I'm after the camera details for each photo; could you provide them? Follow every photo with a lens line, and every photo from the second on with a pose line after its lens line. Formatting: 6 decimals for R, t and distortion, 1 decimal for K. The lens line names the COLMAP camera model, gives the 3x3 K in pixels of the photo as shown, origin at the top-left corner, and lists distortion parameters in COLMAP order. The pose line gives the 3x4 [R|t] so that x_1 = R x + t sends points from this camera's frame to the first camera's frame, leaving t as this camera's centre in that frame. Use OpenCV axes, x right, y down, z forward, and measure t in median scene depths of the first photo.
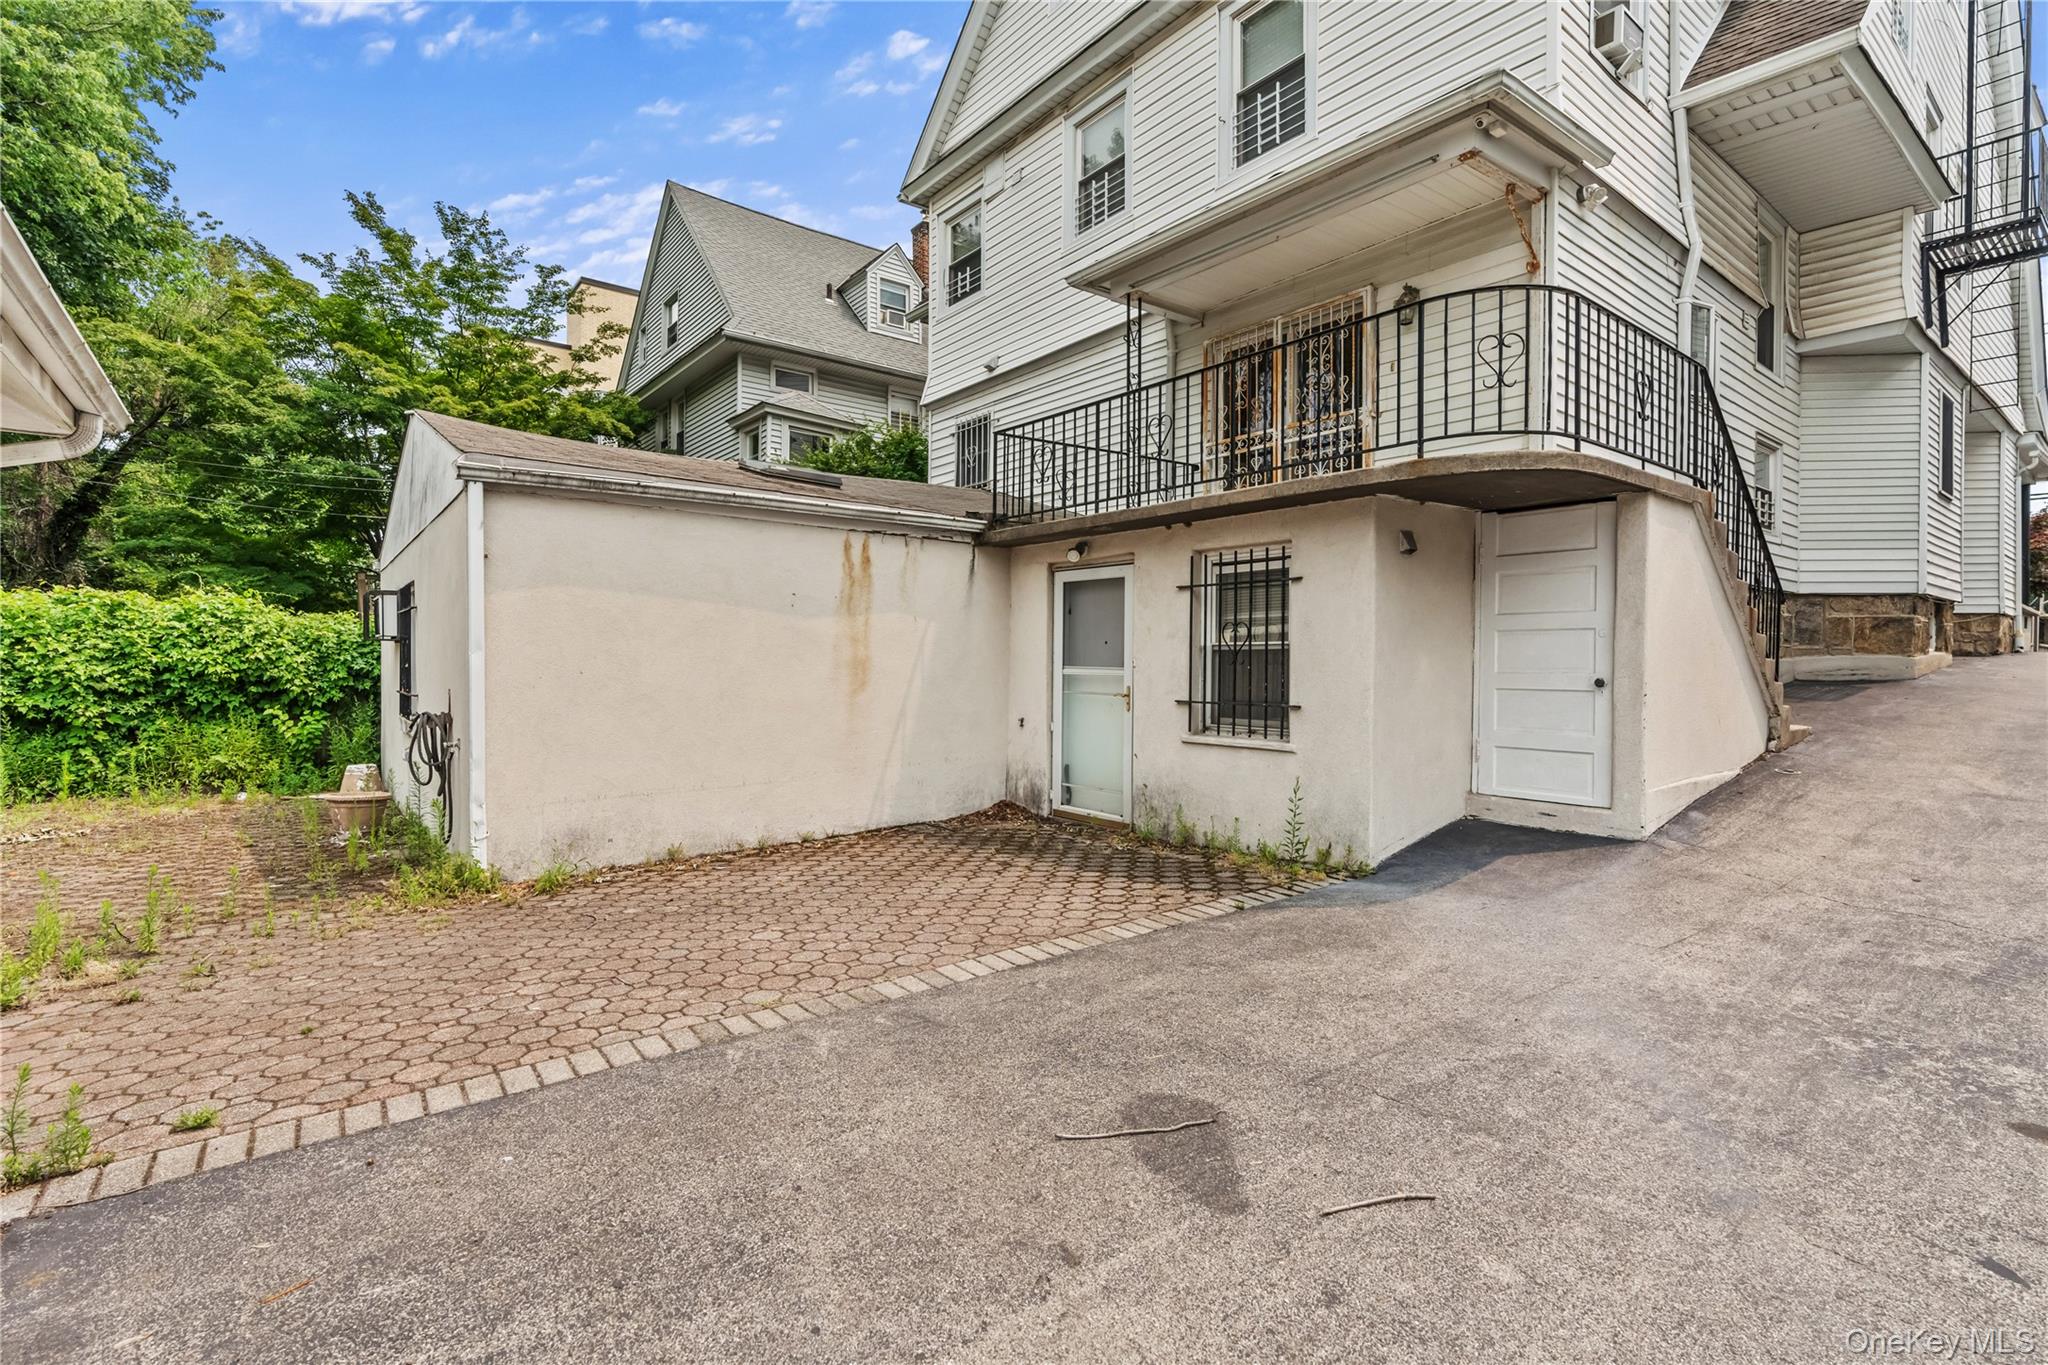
lens RADIAL K [[943.4, 0, 1022.6], [0, 943.4, 662.7], [0, 0, 1]] dist [-0.002001, 0.001572]
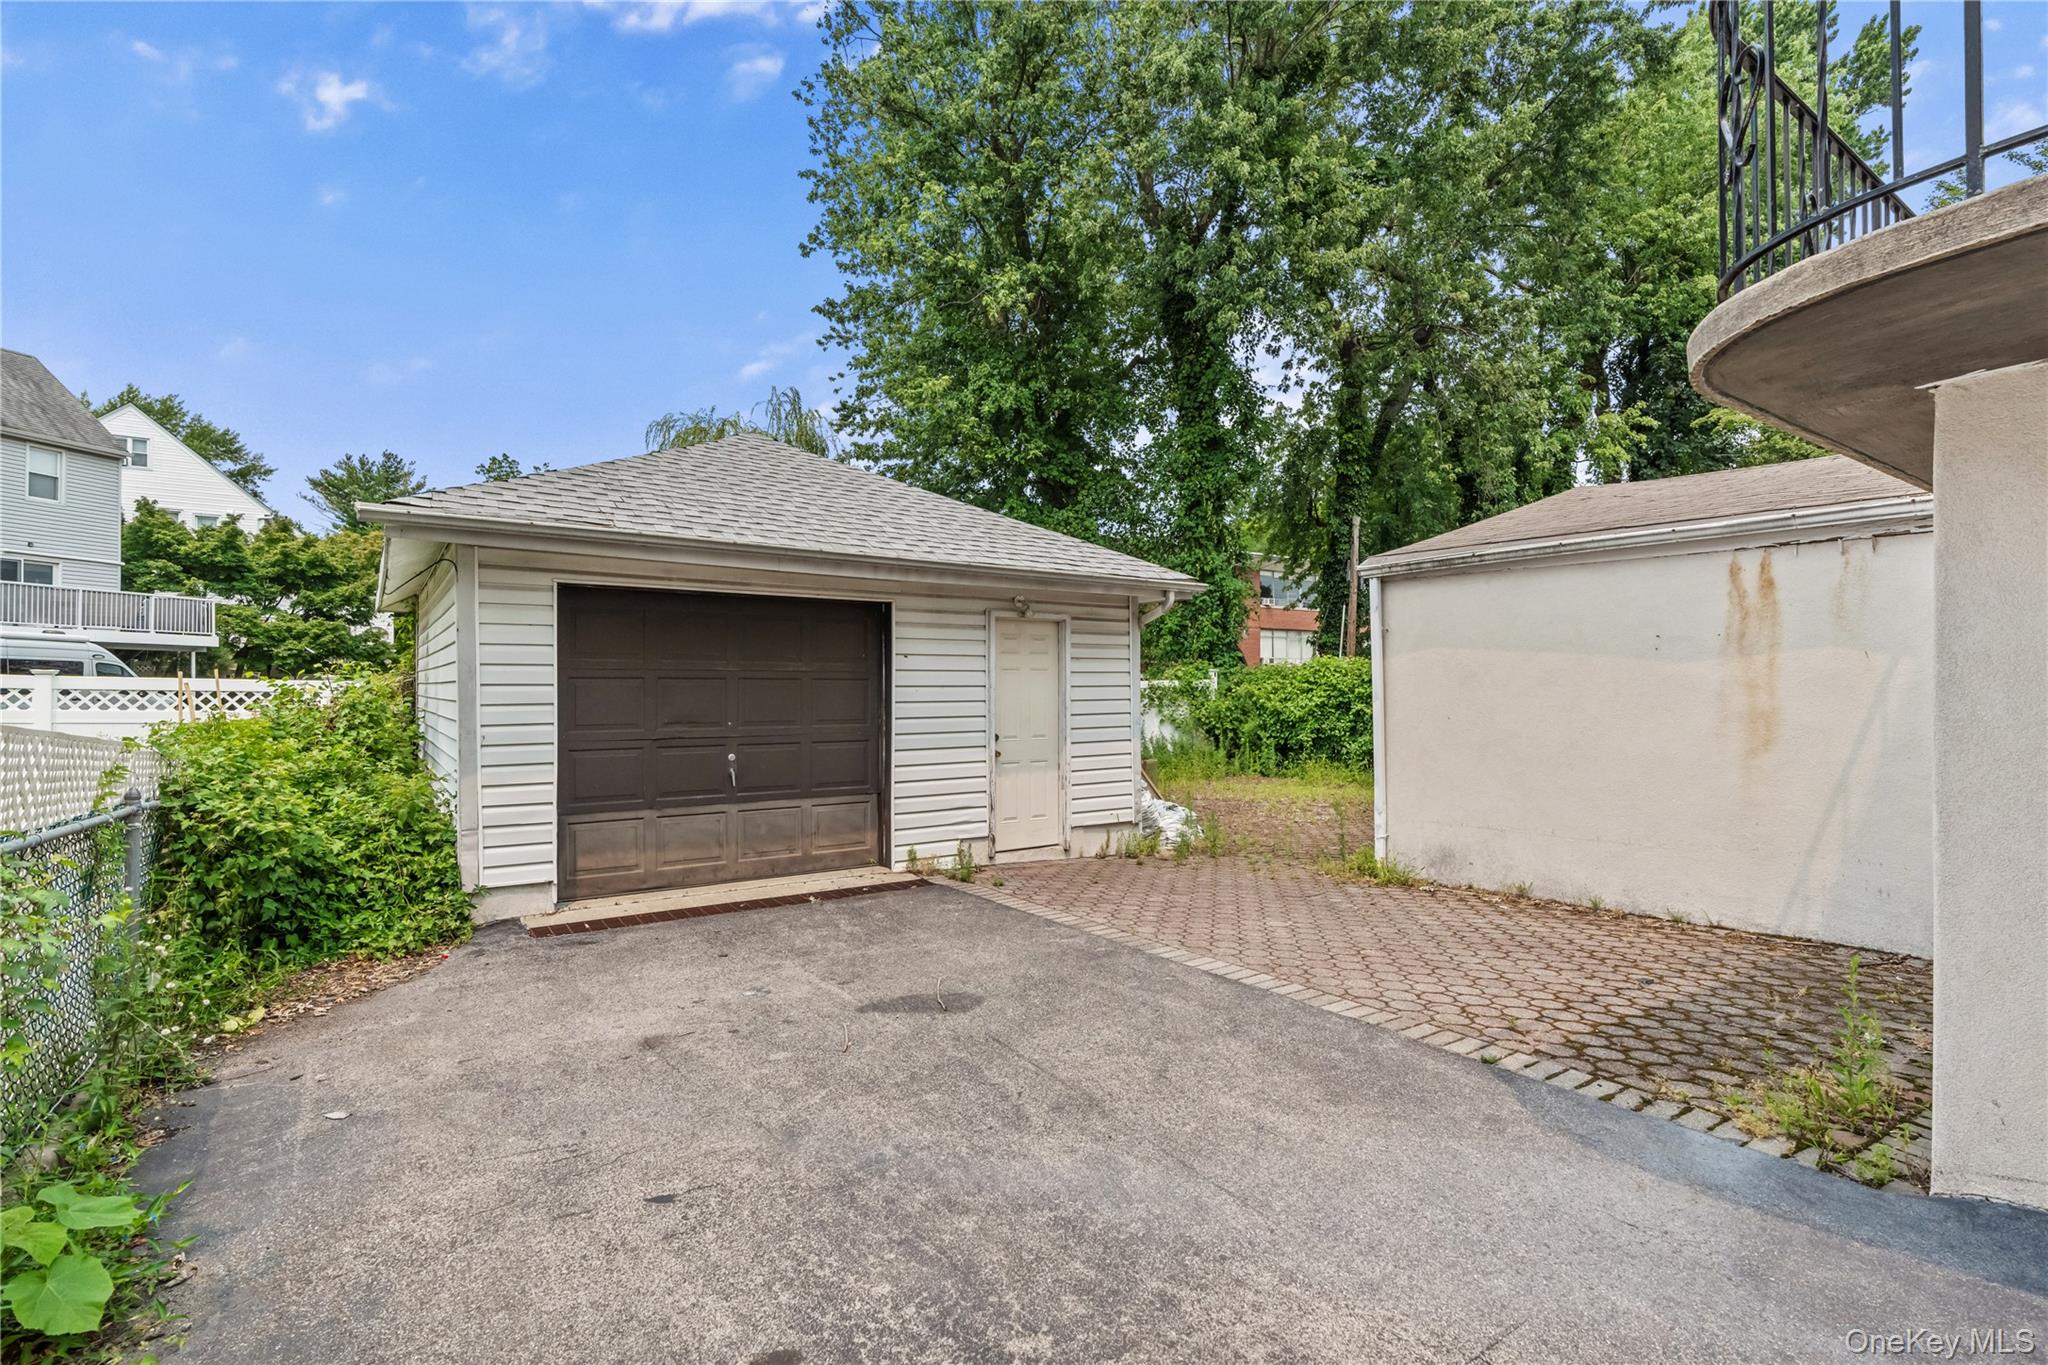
lens RADIAL K [[943.4, 0, 1022.6], [0, 943.4, 662.7], [0, 0, 1]] dist [-0.002001, 0.001572]
pose [[-0.060027, -0.030681, -0.997725, 1.245135], [0.003367, 0.999516, -0.030939, -0.041251], [0.998191, -0.005216, -0.059894, 0.838712]]
